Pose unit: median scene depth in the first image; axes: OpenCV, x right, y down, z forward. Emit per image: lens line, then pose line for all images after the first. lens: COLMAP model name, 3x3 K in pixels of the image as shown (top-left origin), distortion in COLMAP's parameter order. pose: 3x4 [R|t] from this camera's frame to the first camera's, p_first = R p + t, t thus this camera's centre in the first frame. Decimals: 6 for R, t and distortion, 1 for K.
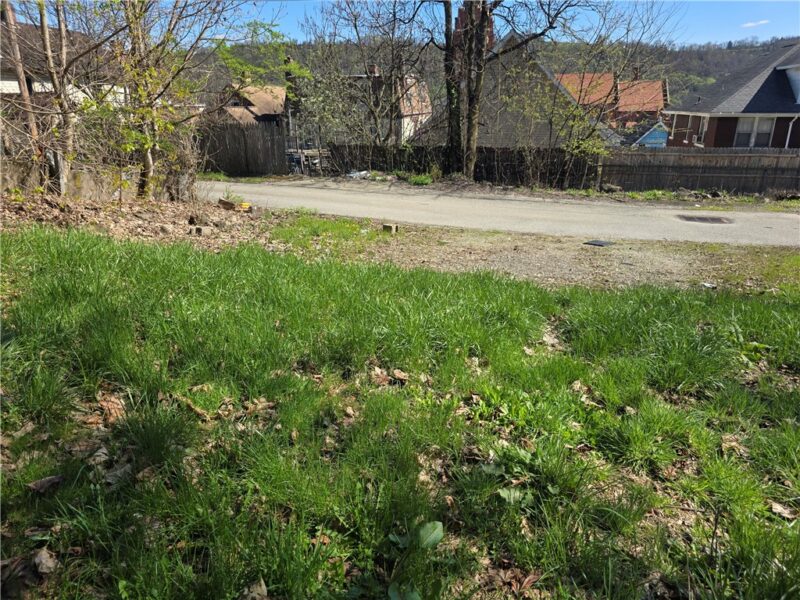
lens RADIAL K [[538.2, 0, 400.9], [0, 538.2, 300.6], [0, 0, 1]] dist [0.050058, -0.036206]
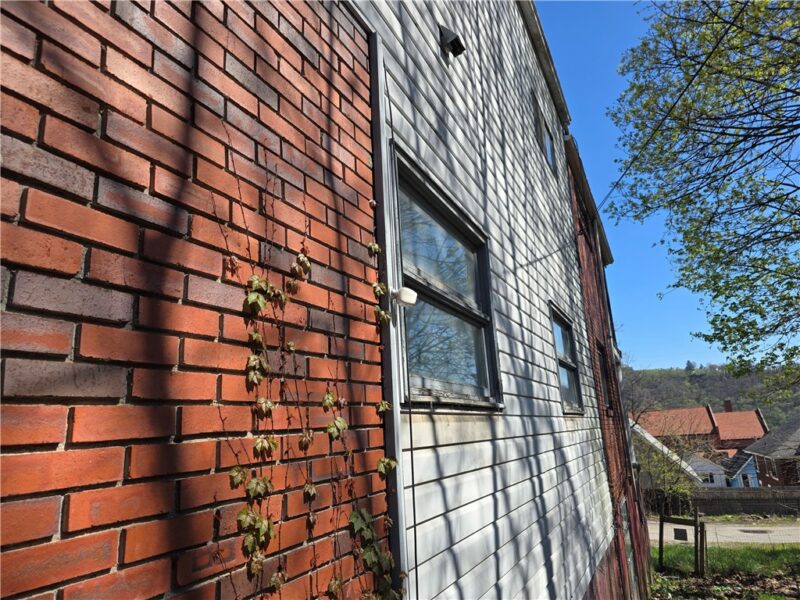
lens RADIAL K [[538.2, 0, 402.3], [0, 538.2, 300.4], [0, 0, 1]] dist [0.050058, -0.036206]
pose [[0.985844, -0.090946, -0.140857, -0.218048], [-0.003793, 0.827792, -0.561023, 0.198571], [0.167623, 0.553615, 0.815729, -0.907057]]
